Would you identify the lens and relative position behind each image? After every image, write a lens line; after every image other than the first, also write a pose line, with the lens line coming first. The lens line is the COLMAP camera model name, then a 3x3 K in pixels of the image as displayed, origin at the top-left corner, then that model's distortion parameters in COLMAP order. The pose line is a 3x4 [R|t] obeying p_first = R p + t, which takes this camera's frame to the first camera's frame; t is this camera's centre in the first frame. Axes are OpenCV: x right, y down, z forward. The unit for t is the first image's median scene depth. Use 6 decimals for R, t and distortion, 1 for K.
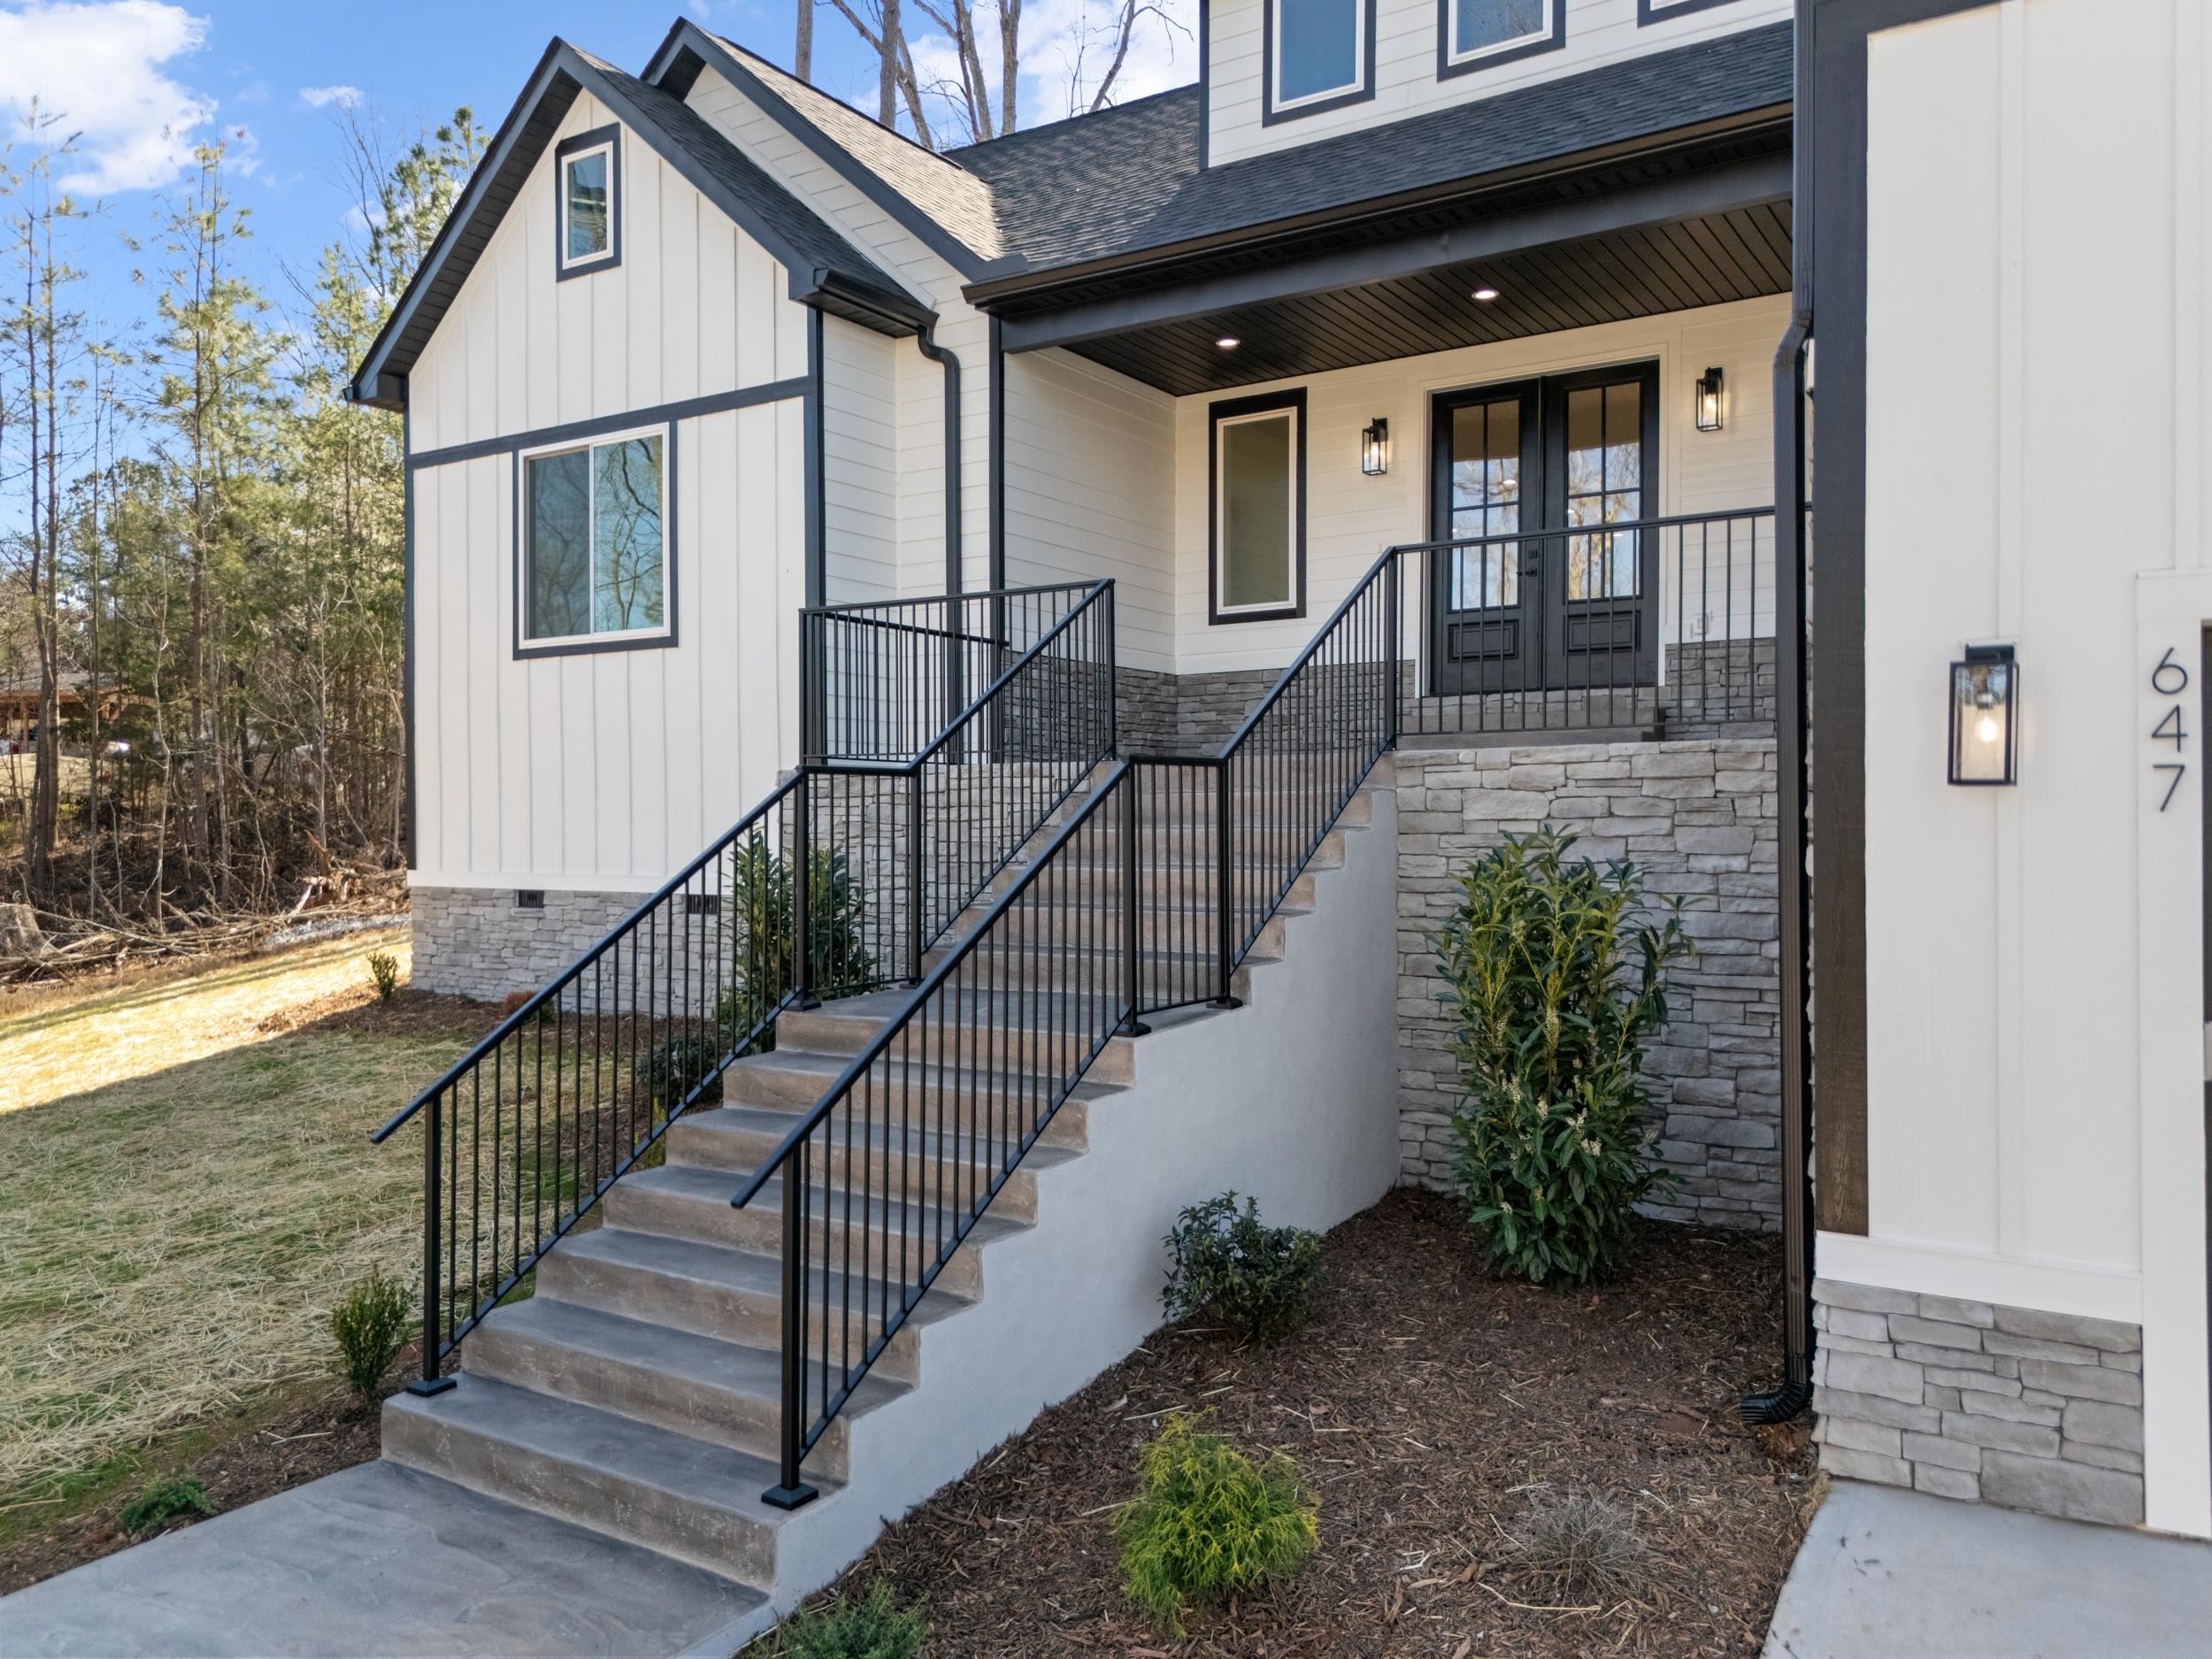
lens RADIAL K [[1620.3, 0, 1106.0], [0, 1620.3, 829.5], [0, 0, 1]] dist [0.062193, -0.071733]
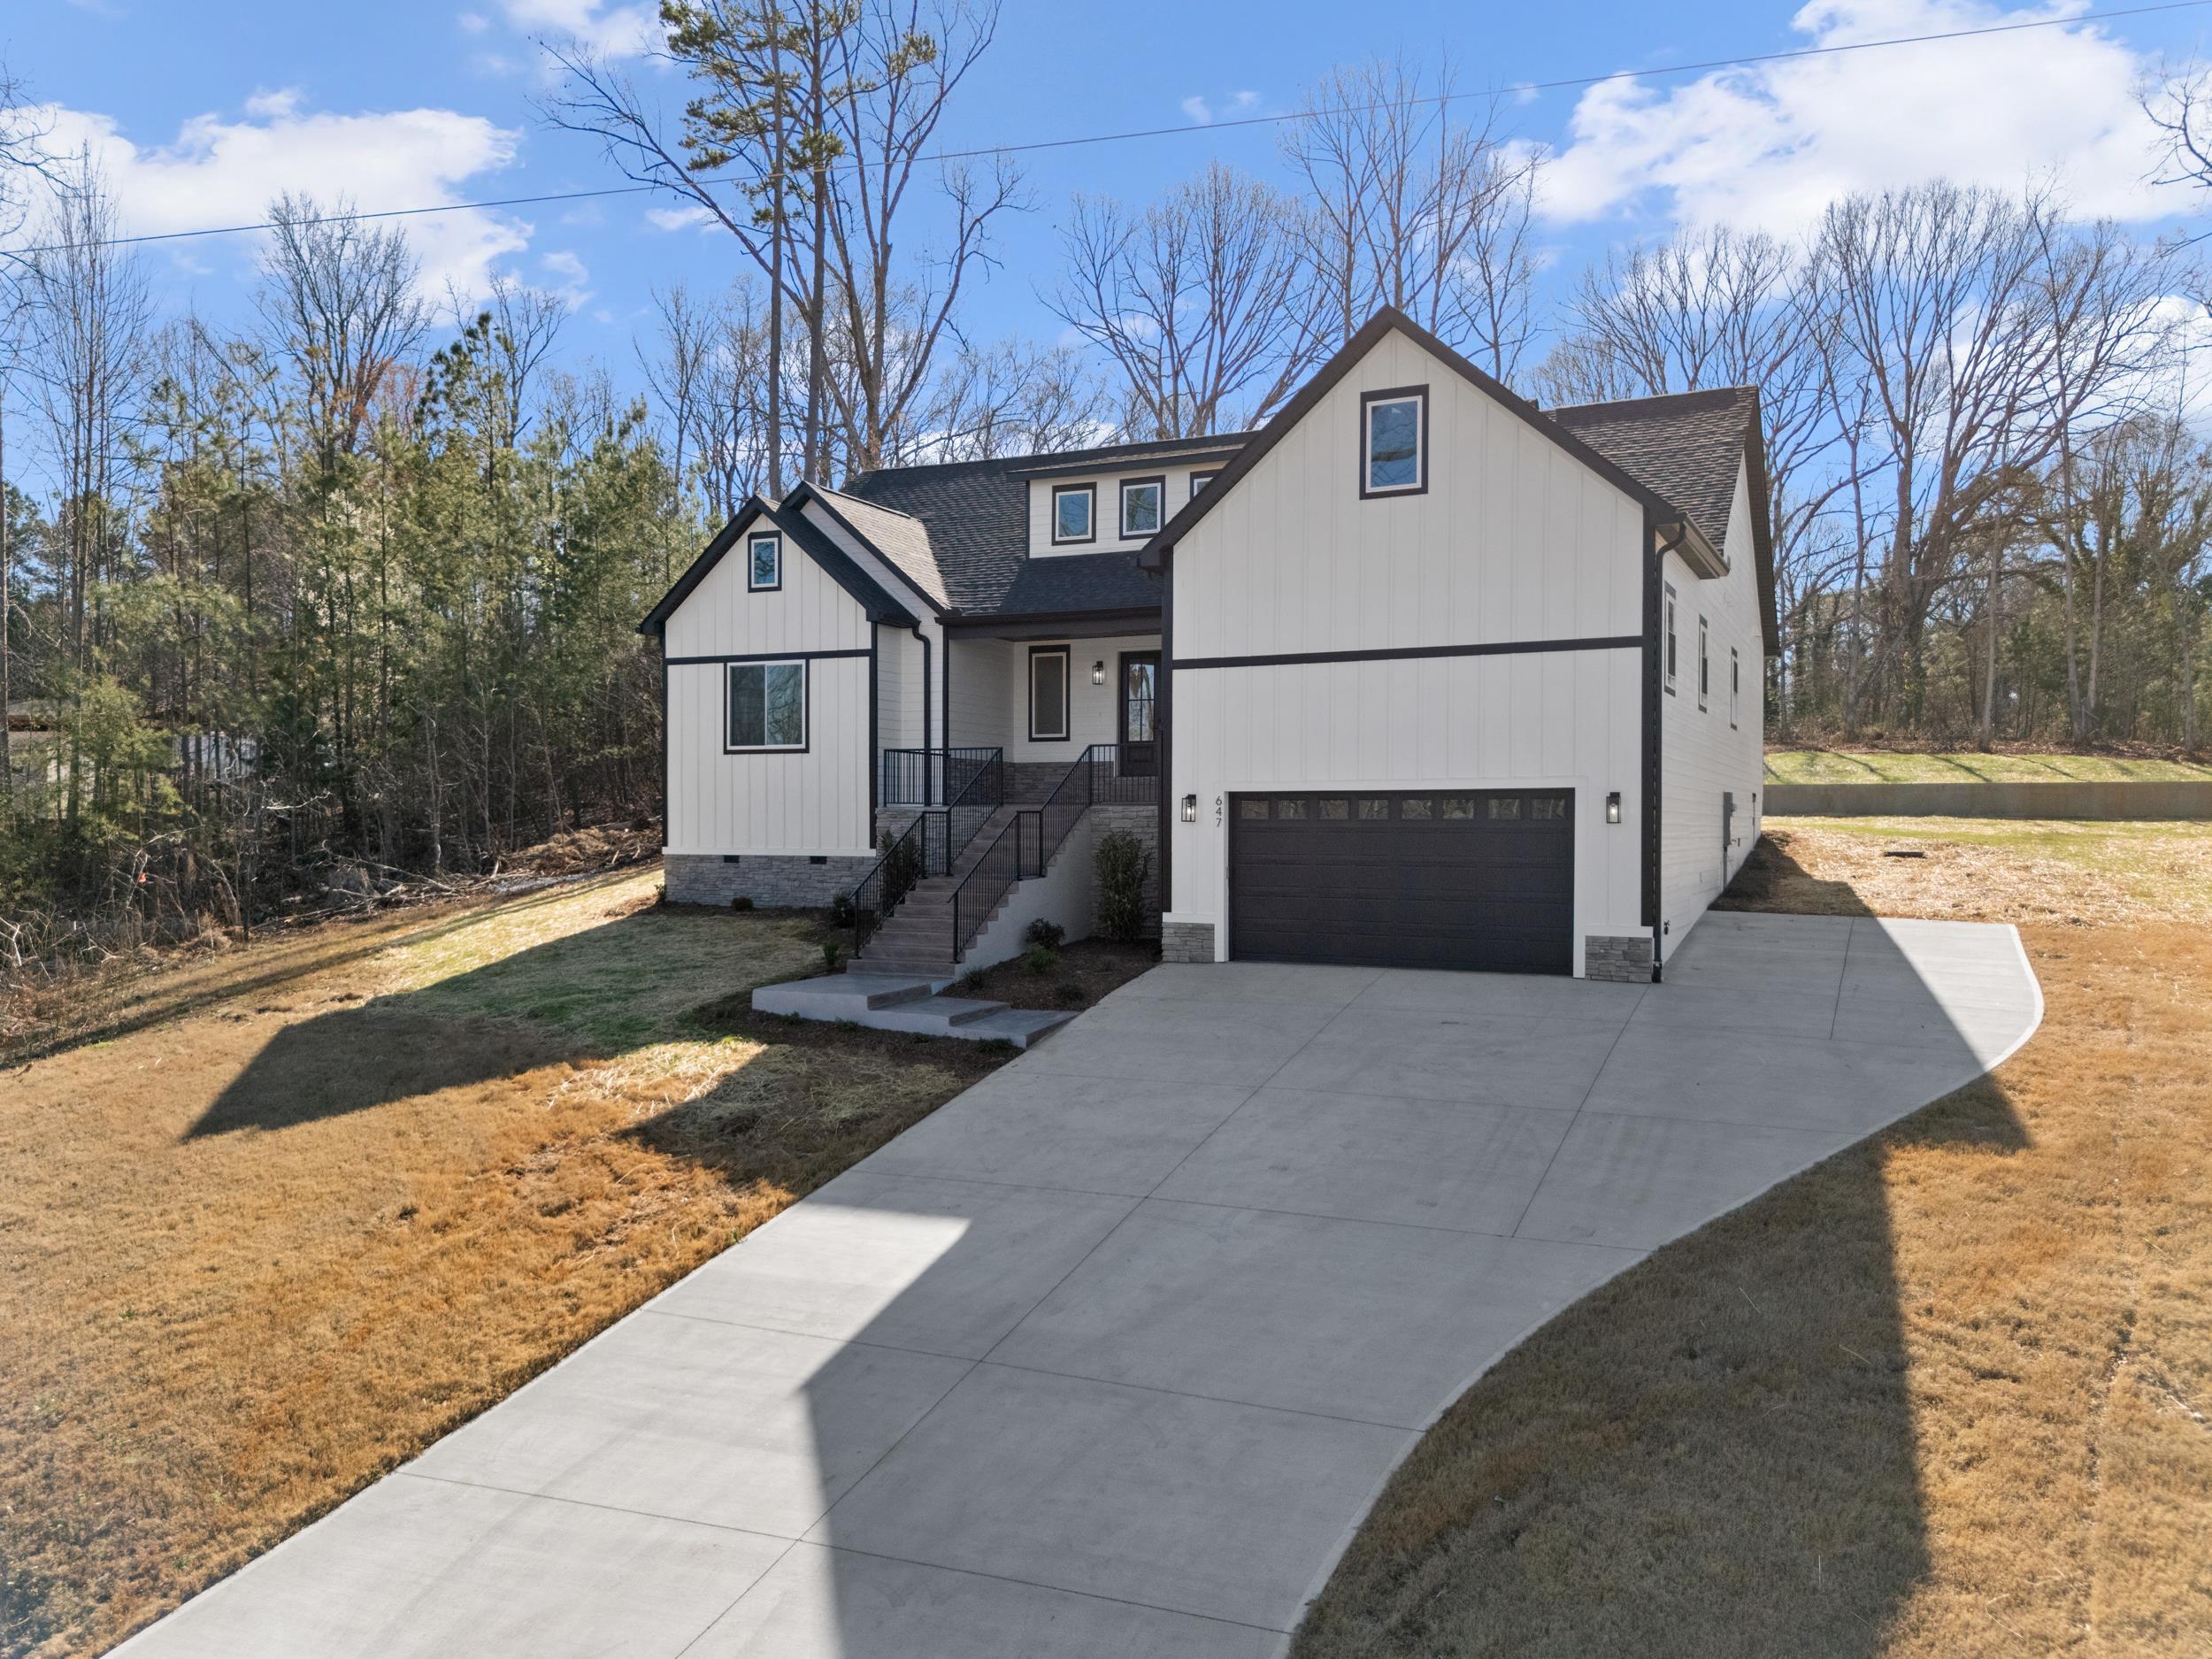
lens RADIAL K [[1620.3, 0, 1106.0], [0, 1620.3, 829.5], [0, 0, 1]] dist [0.062193, -0.071733]
pose [[0.991712, 0.003694, 0.128429, -0.135319], [-0.003639, 0.999993, -0.000660, 0.000478], [-0.128431, 0.000187, 0.991718, -1.434141]]
